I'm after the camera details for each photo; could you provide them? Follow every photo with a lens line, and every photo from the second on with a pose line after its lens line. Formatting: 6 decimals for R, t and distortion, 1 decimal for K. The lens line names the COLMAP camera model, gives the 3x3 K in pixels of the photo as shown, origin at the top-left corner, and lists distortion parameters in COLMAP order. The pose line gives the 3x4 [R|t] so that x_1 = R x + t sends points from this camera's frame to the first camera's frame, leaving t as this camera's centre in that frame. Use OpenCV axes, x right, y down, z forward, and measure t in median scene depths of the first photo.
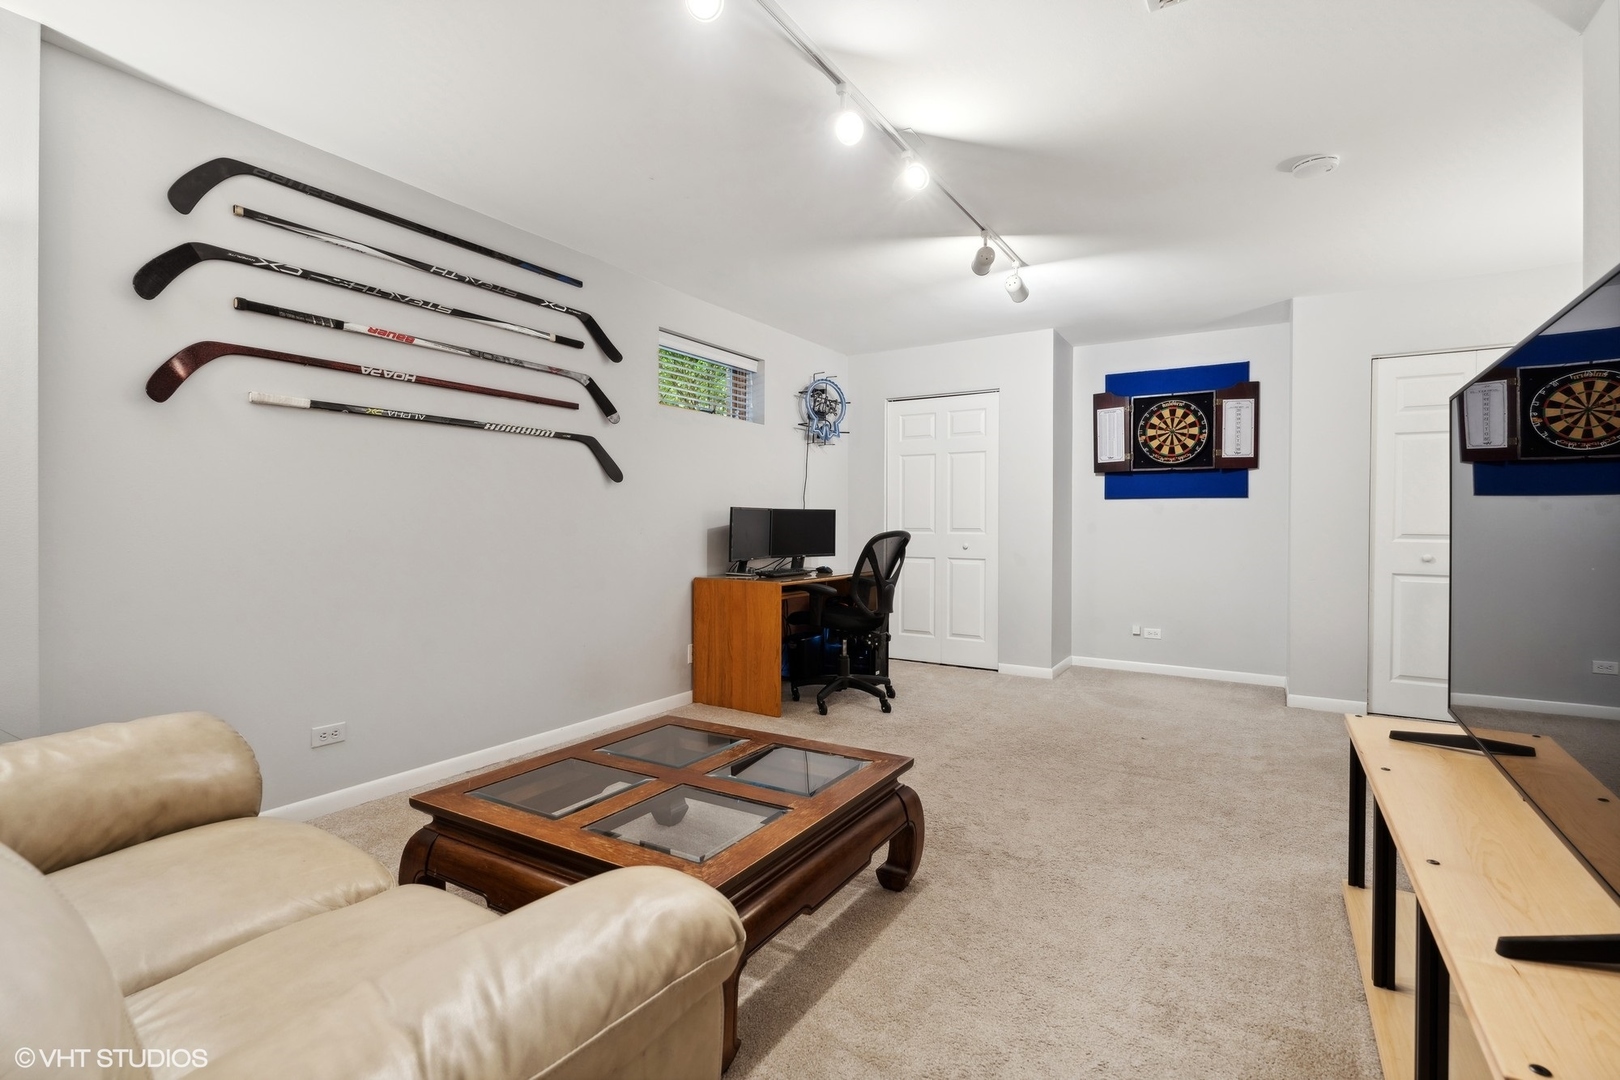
lens RADIAL K [[750.7, 0, 810.4], [0, 750.7, 530.5], [0, 0, 1]] dist [-0.001821, 0.000784]
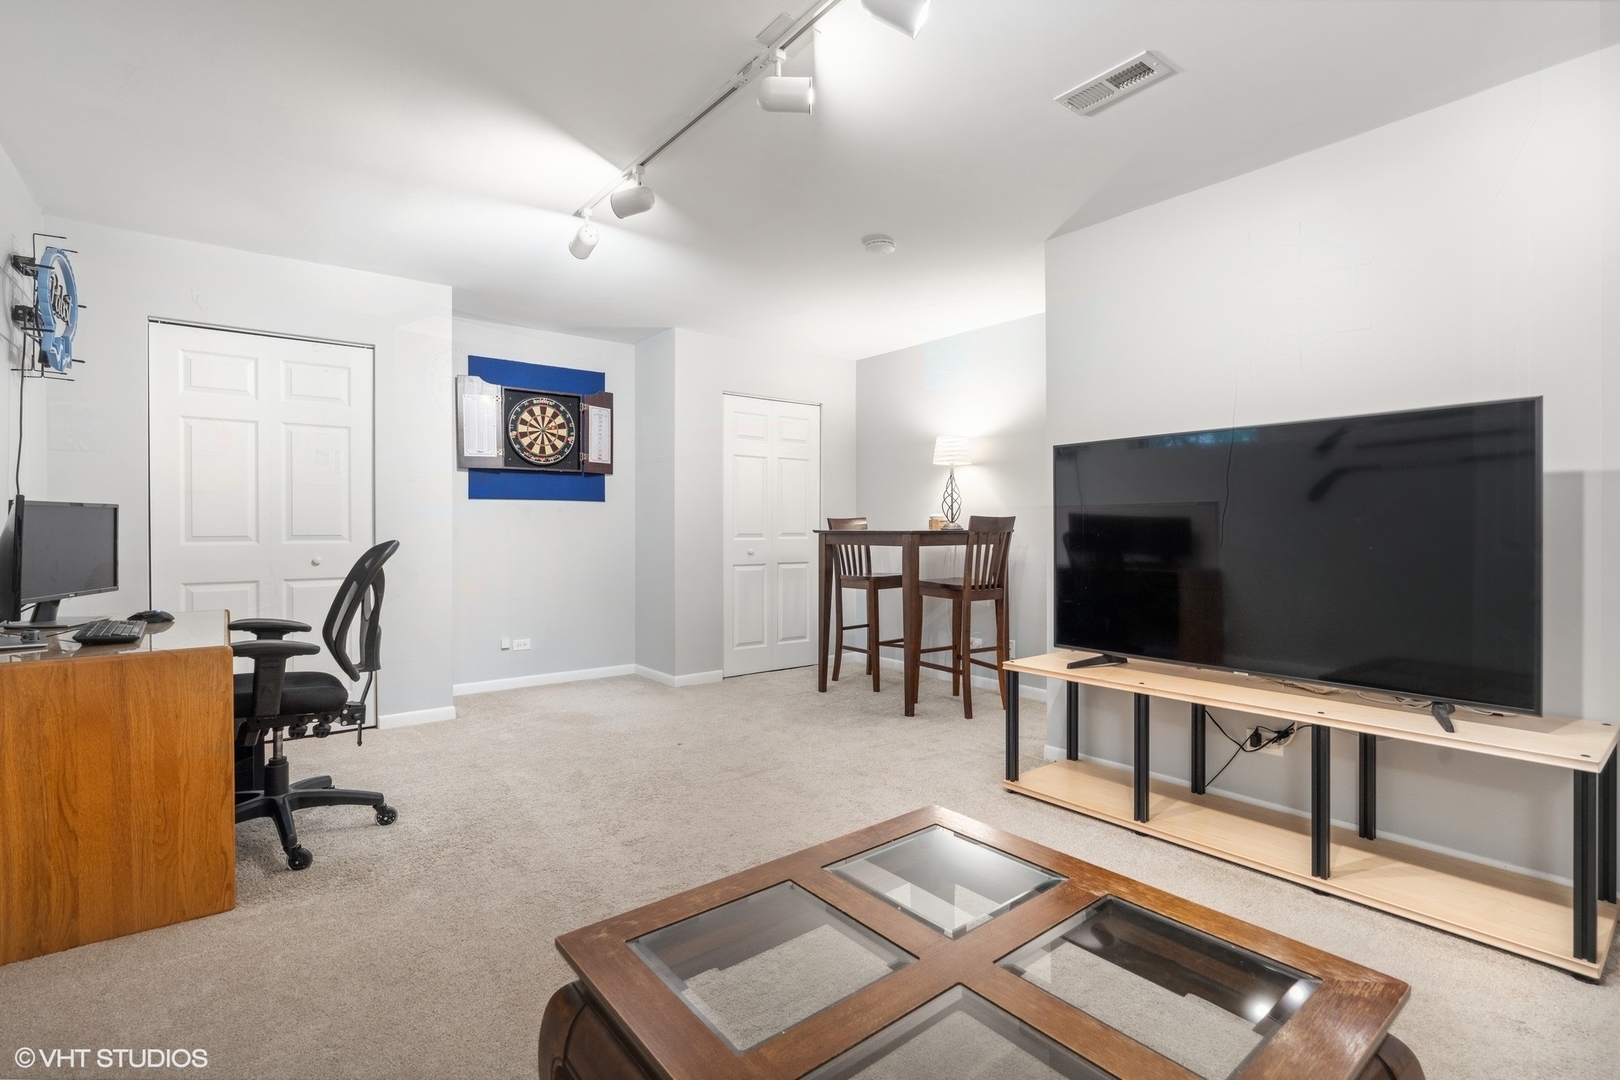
lens RADIAL K [[750.7, 0, 807.1], [0, 750.7, 530.7], [0, 0, 1]] dist [-0.001821, 0.000784]
pose [[0.350267, -0.011527, 0.936579, -0.299905], [0.013309, 0.999885, 0.007329, -0.006453], [-0.936555, 0.009898, 0.350380, 0.353081]]
